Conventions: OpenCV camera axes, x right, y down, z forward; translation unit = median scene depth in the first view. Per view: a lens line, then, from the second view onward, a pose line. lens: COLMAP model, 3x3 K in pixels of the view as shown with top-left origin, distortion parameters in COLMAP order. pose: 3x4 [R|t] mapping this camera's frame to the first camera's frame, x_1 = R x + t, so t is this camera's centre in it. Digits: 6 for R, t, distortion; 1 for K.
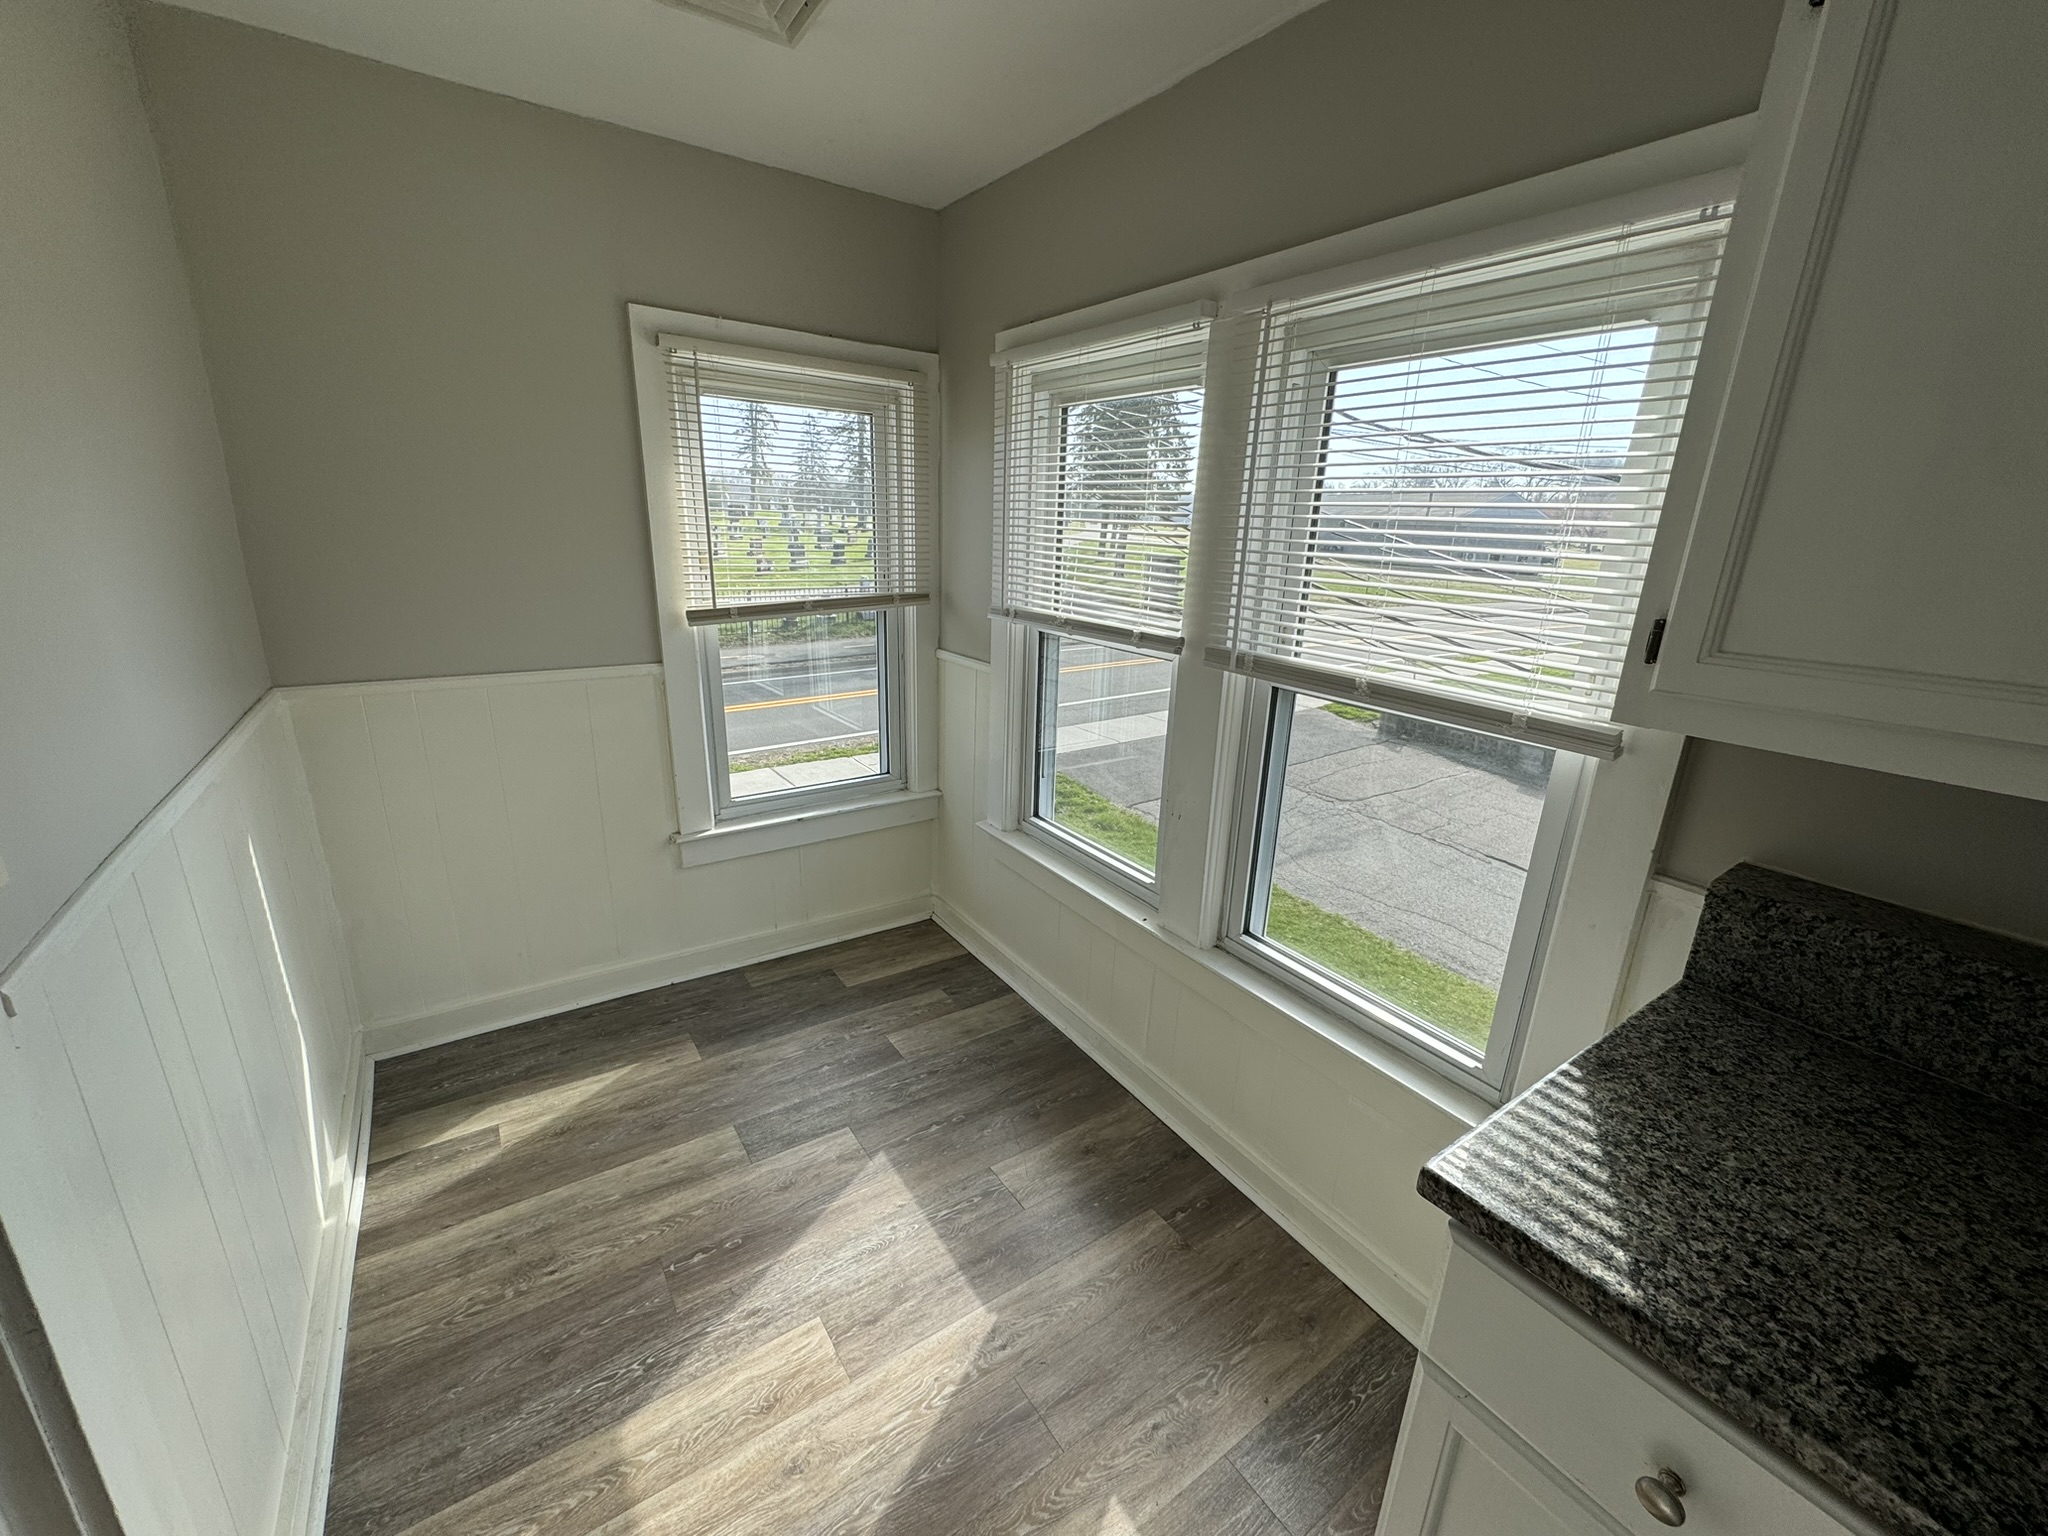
lens RADIAL K [[815.8, 0, 1019.2], [0, 815.8, 769.0], [0, 0, 1]] dist [0.002904, 0.000080]
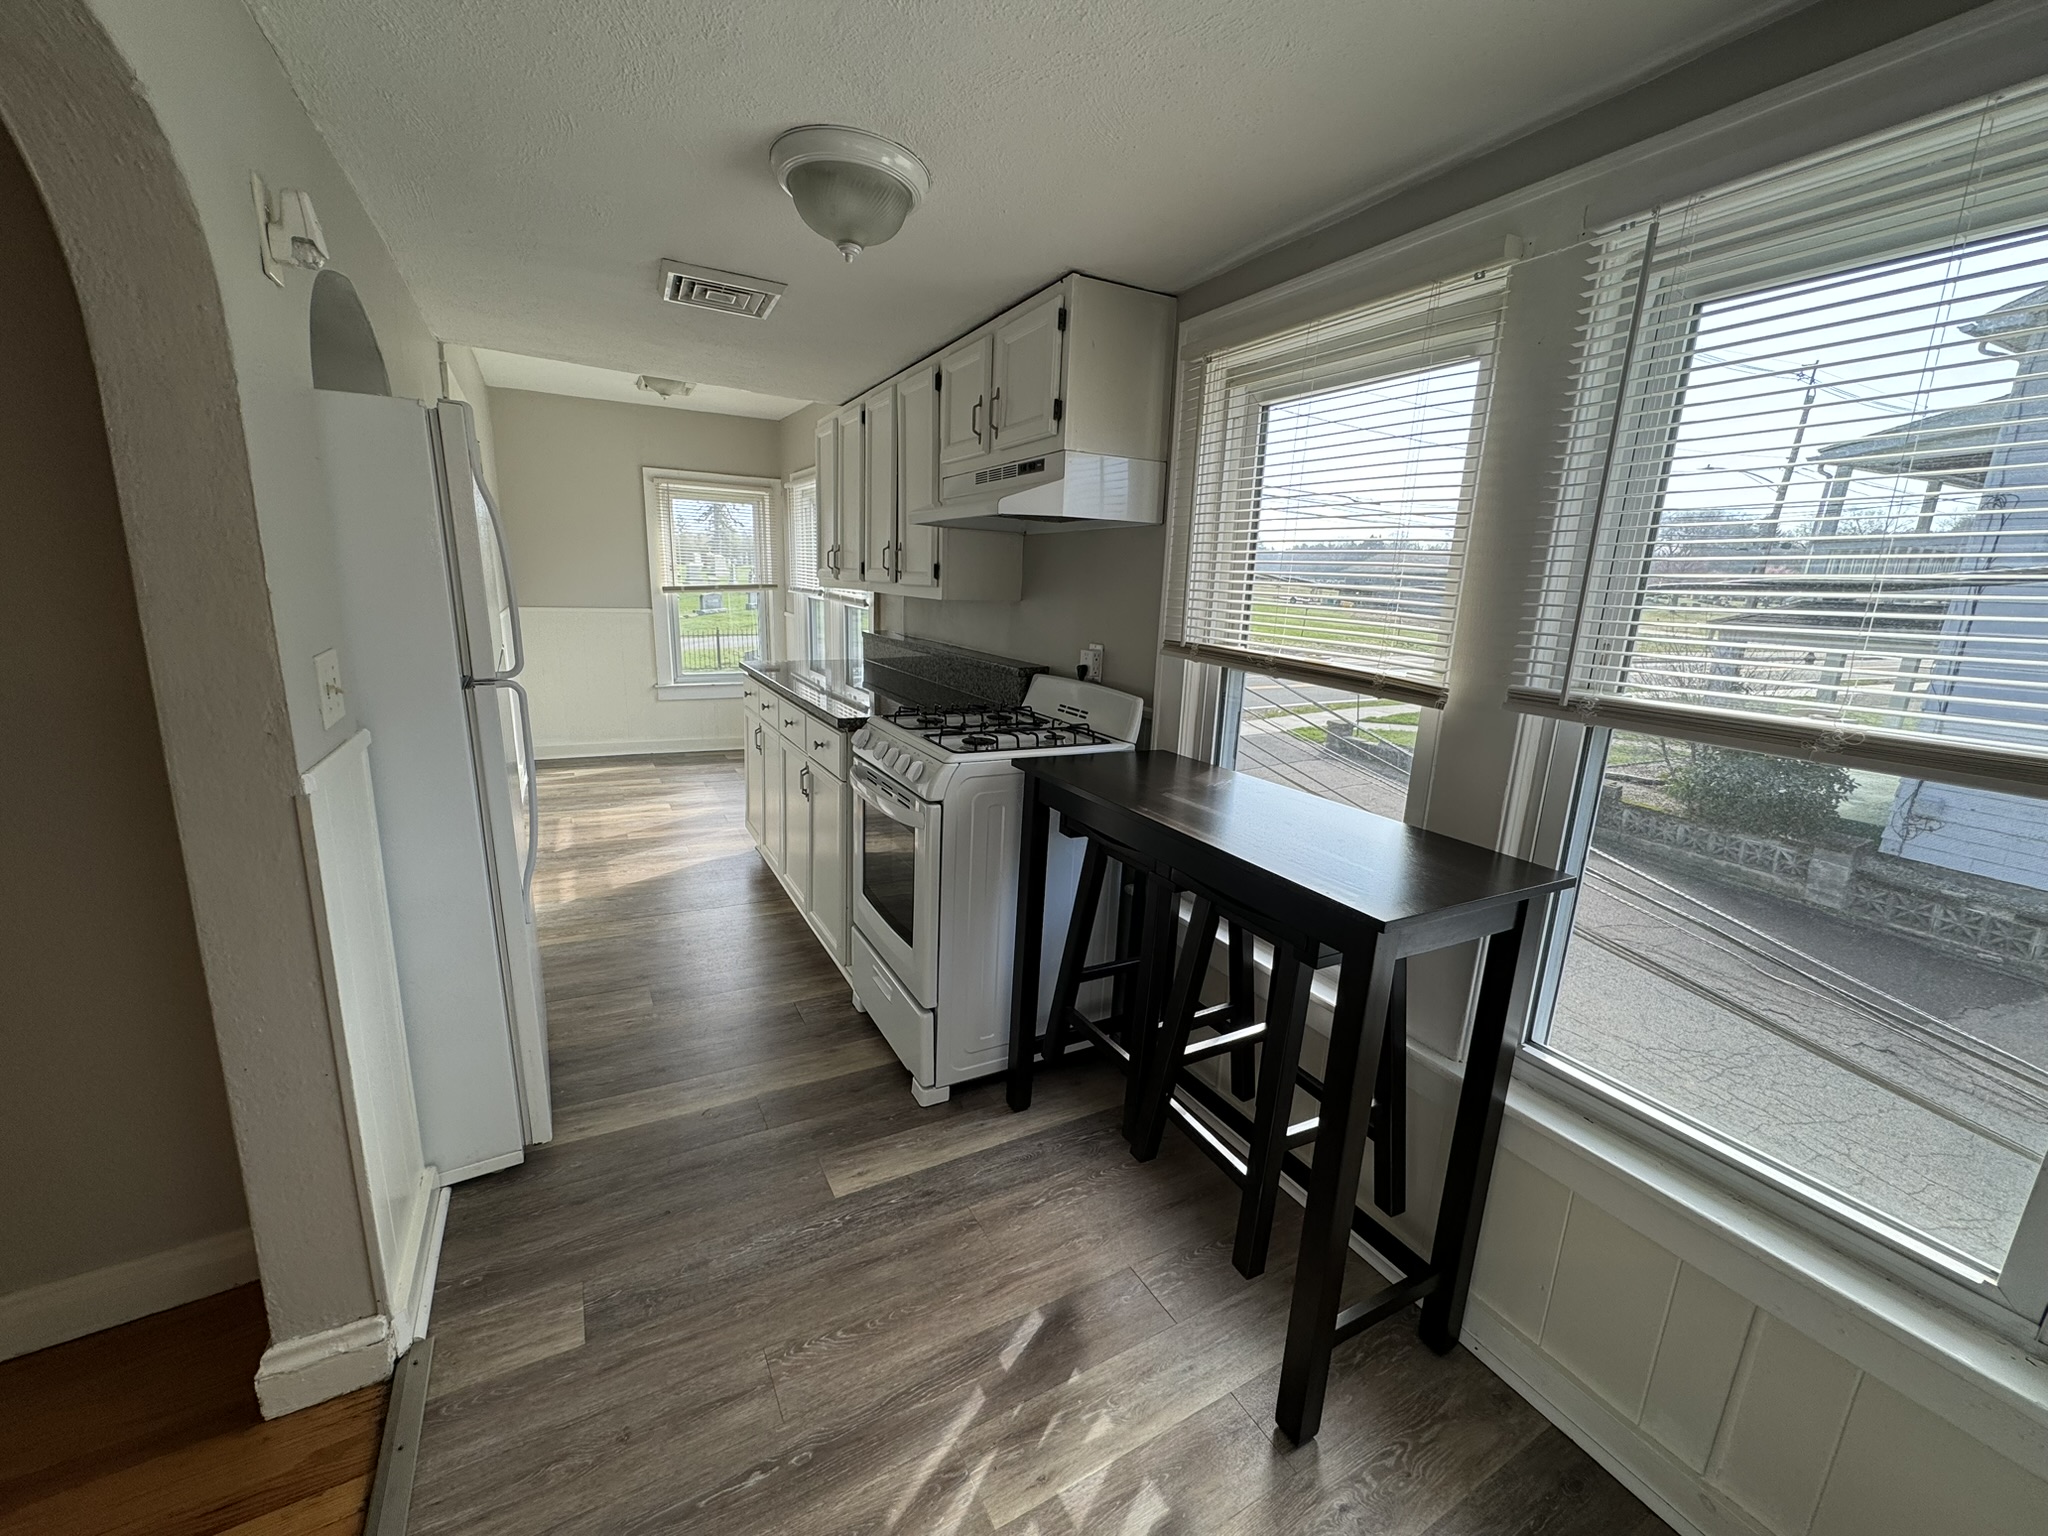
lens RADIAL K [[815.8, 0, 1029.9], [0, 815.8, 775.7], [0, 0, 1]] dist [0.002904, 0.000080]
pose [[0.995793, 0.030862, -0.086274, 1.503771], [-0.036324, 0.997386, -0.062465, 0.799345], [0.084121, 0.065336, 0.994311, -2.128801]]
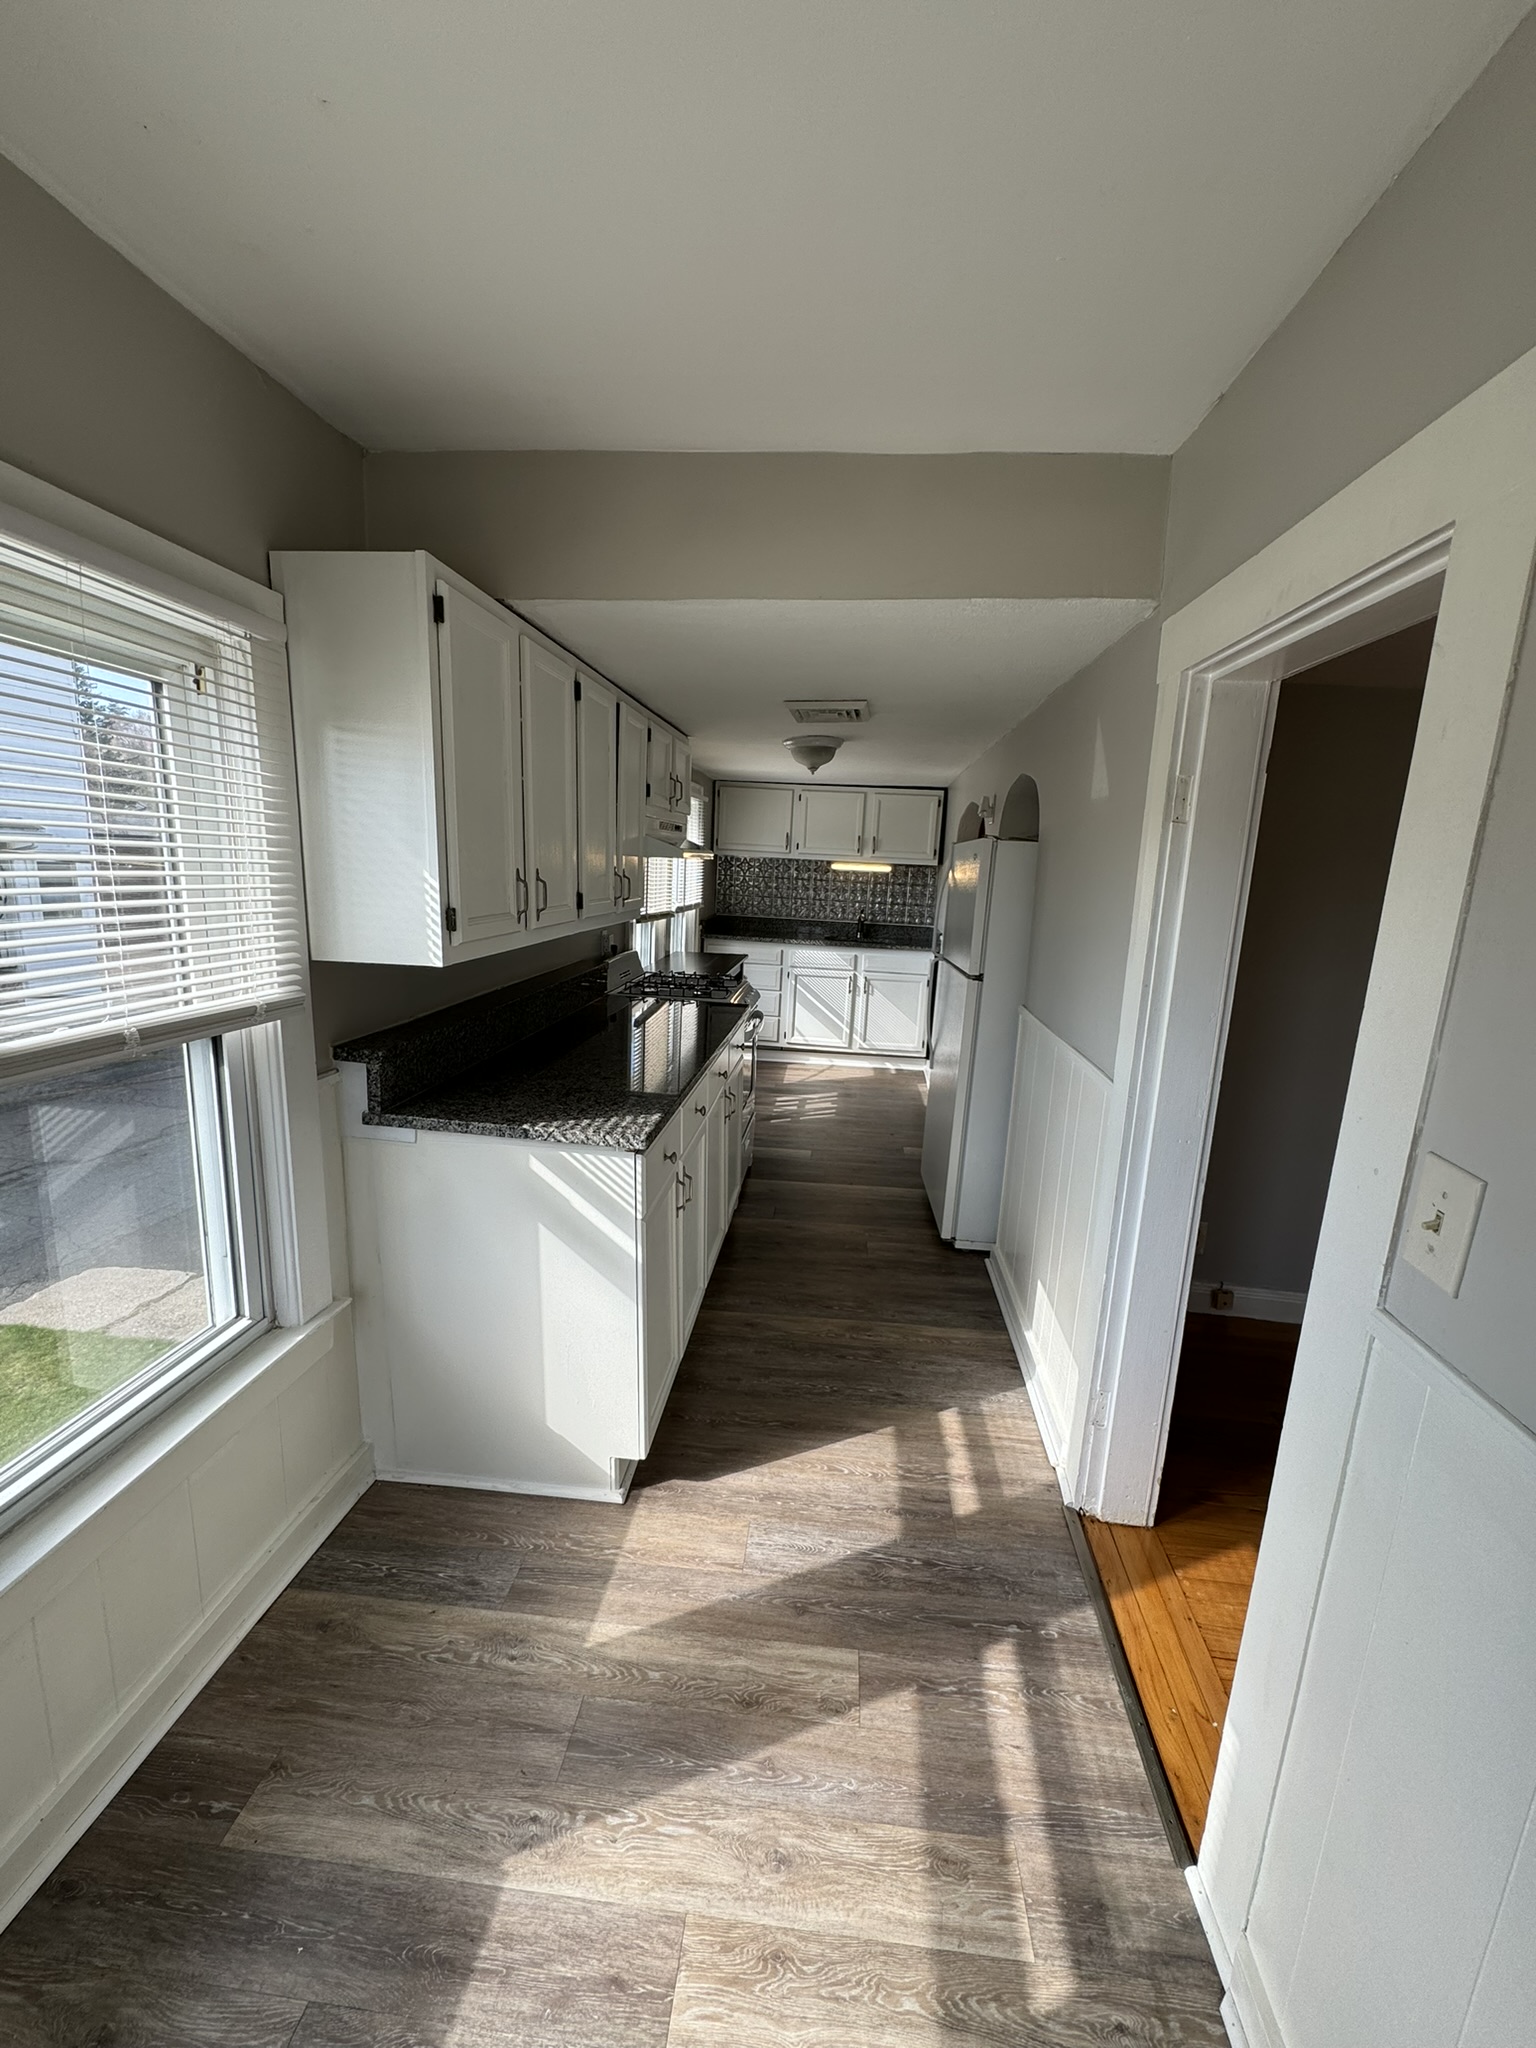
lens RADIAL K [[815.8, 0, 770.7], [0, 815.8, 1027.6], [0, 0, 1]] dist [0.002904, 0.000080]
pose [[-0.760959, -0.192377, 0.619623, -0.609929], [0.120654, 0.896410, 0.426487, -0.391633], [-0.637482, 0.399299, -0.658920, 1.132680]]
